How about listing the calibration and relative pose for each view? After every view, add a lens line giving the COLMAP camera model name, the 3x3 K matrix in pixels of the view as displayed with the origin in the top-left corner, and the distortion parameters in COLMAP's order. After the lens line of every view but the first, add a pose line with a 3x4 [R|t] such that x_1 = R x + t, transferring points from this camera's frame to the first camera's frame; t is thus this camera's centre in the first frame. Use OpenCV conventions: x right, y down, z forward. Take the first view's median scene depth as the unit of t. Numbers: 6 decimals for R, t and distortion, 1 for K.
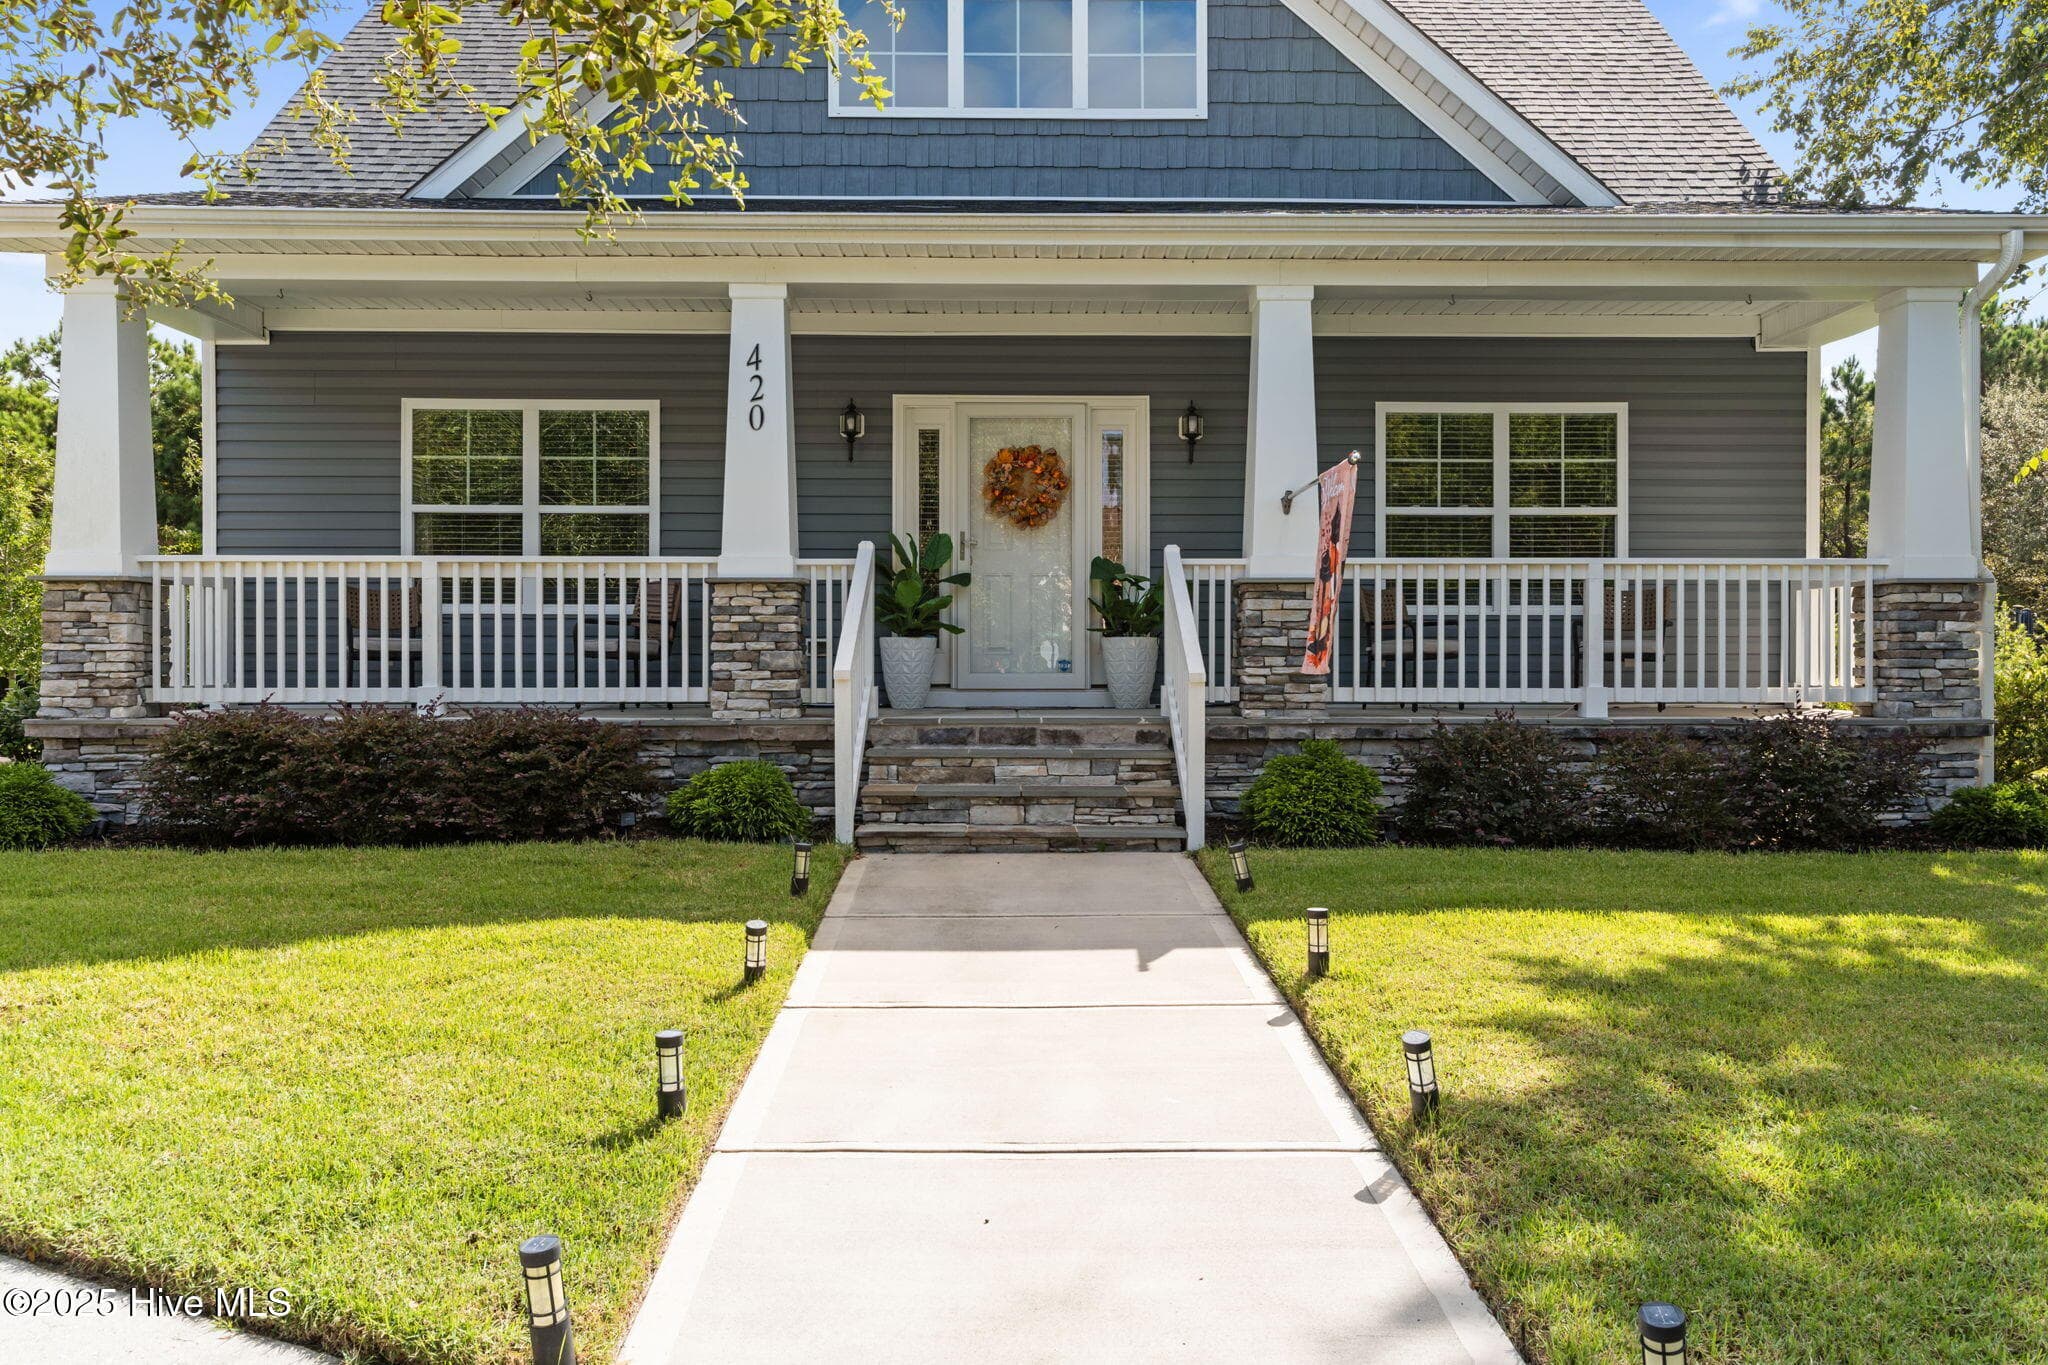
lens RADIAL K [[1554.0, 0, 1024.1], [0, 1554.0, 676.3], [0, 0, 1]] dist [-0.018347, 0.003101]
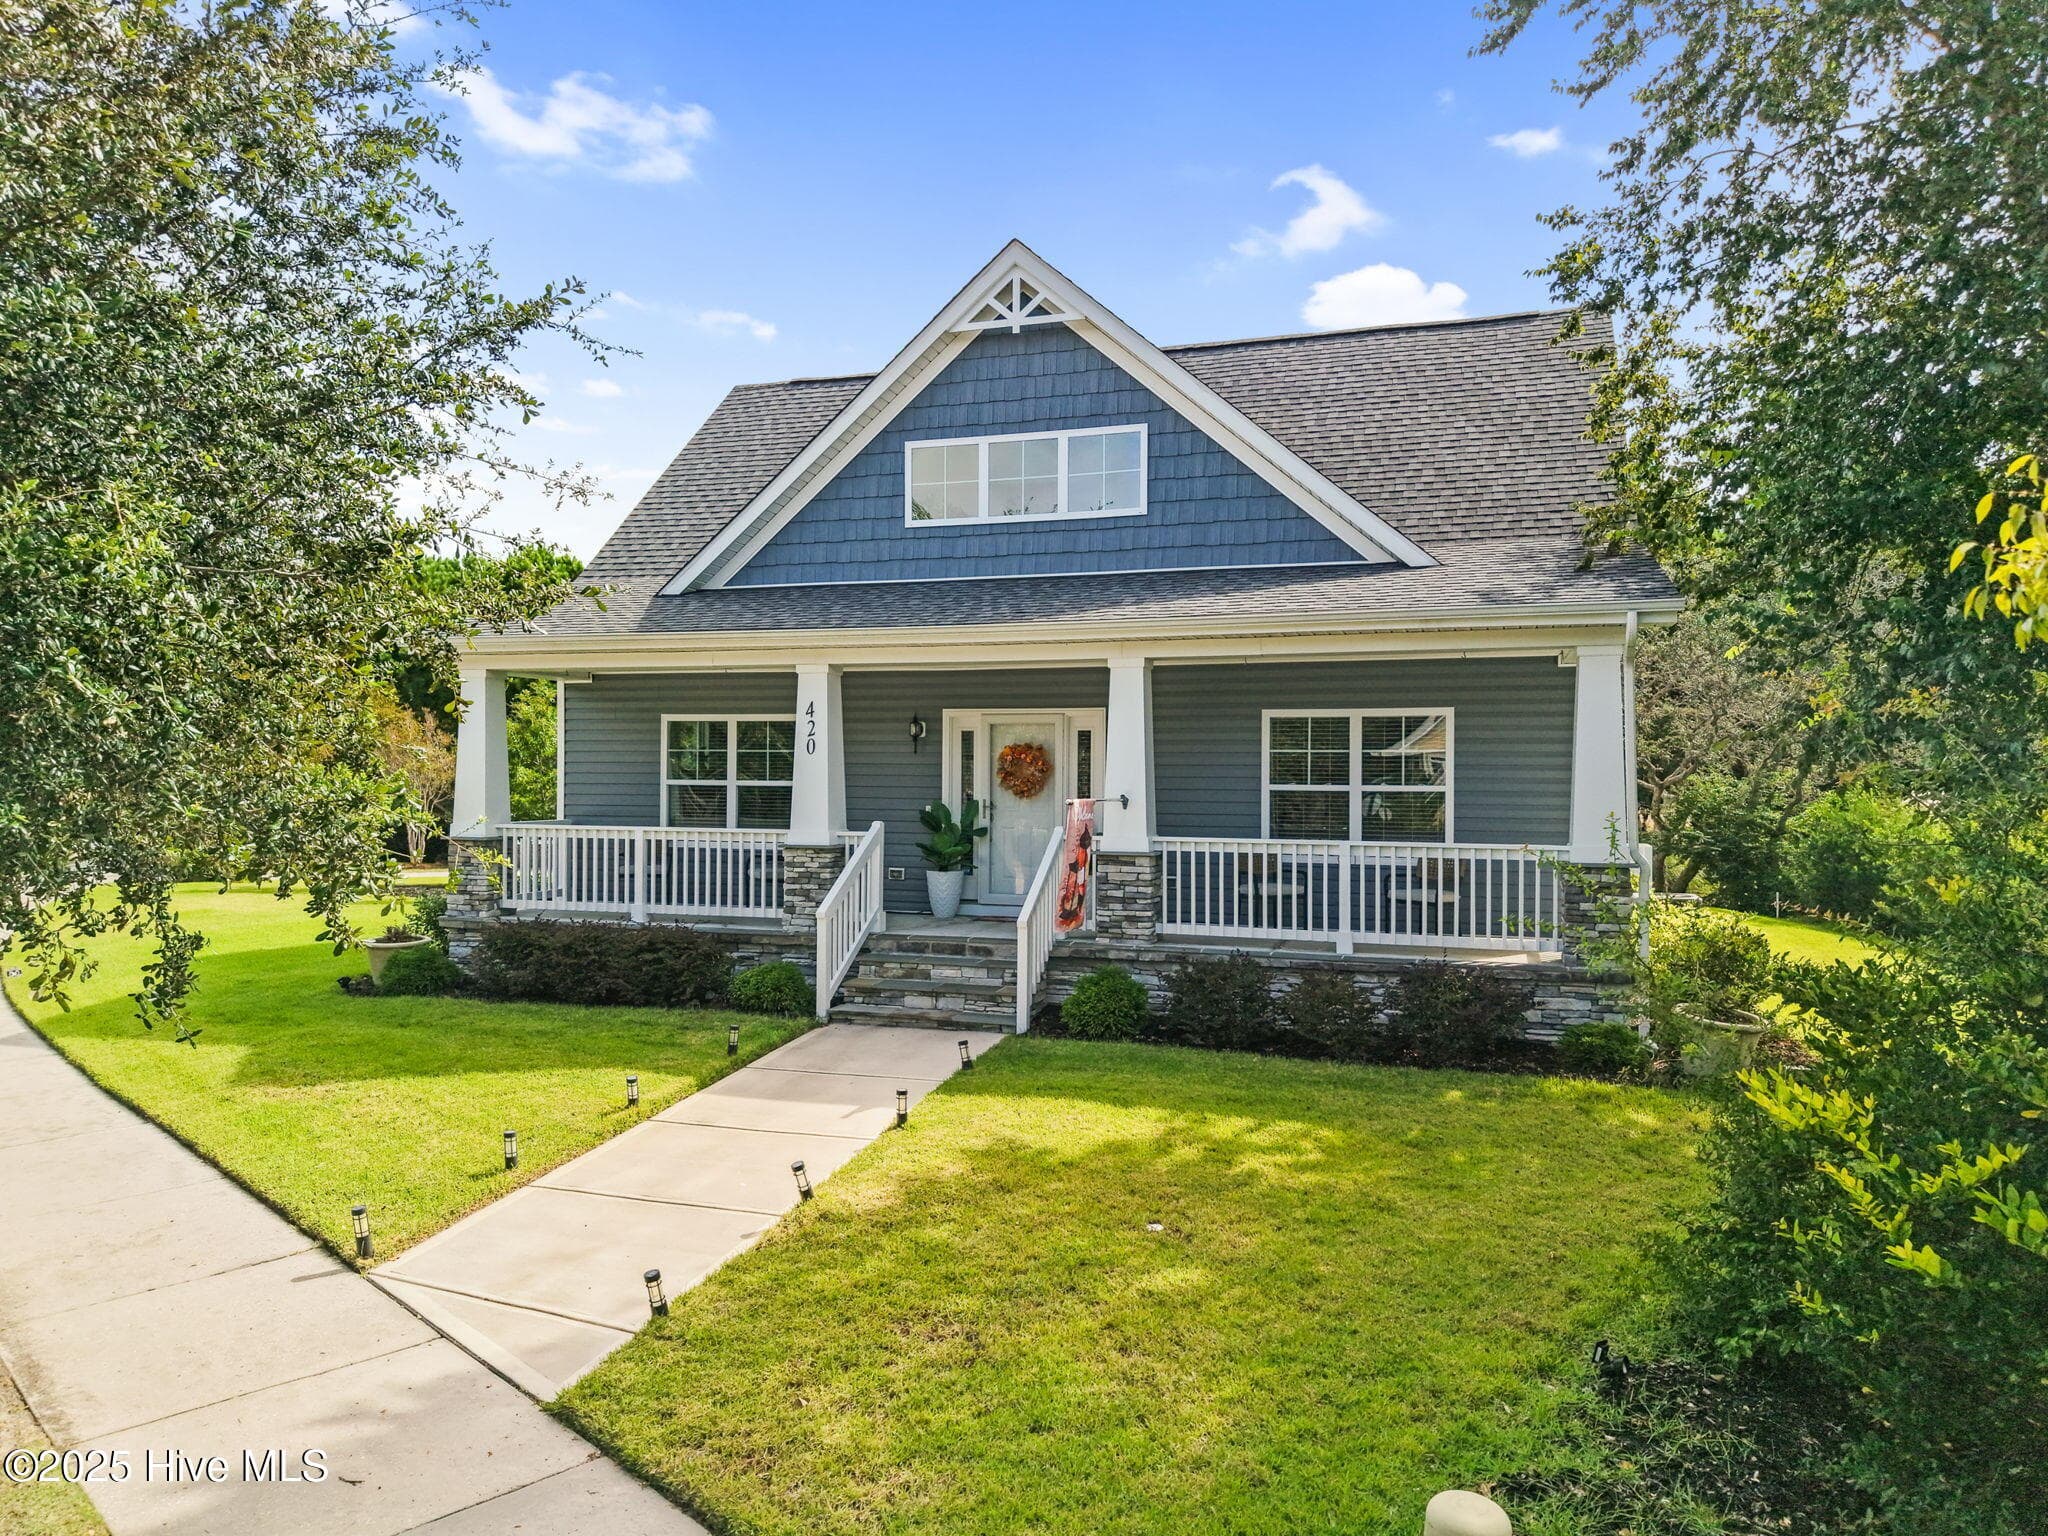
lens RADIAL K [[1412.6, 0, 1021.0], [0, 1412.6, 763.5], [0, 0, 1]] dist [0.033194, -0.007816]
pose [[0.942730, 0.001949, -0.333552, 0.531253], [-0.006739, 0.999890, -0.013202, -0.129966], [0.333489, 0.014694, 0.942639, -0.328747]]
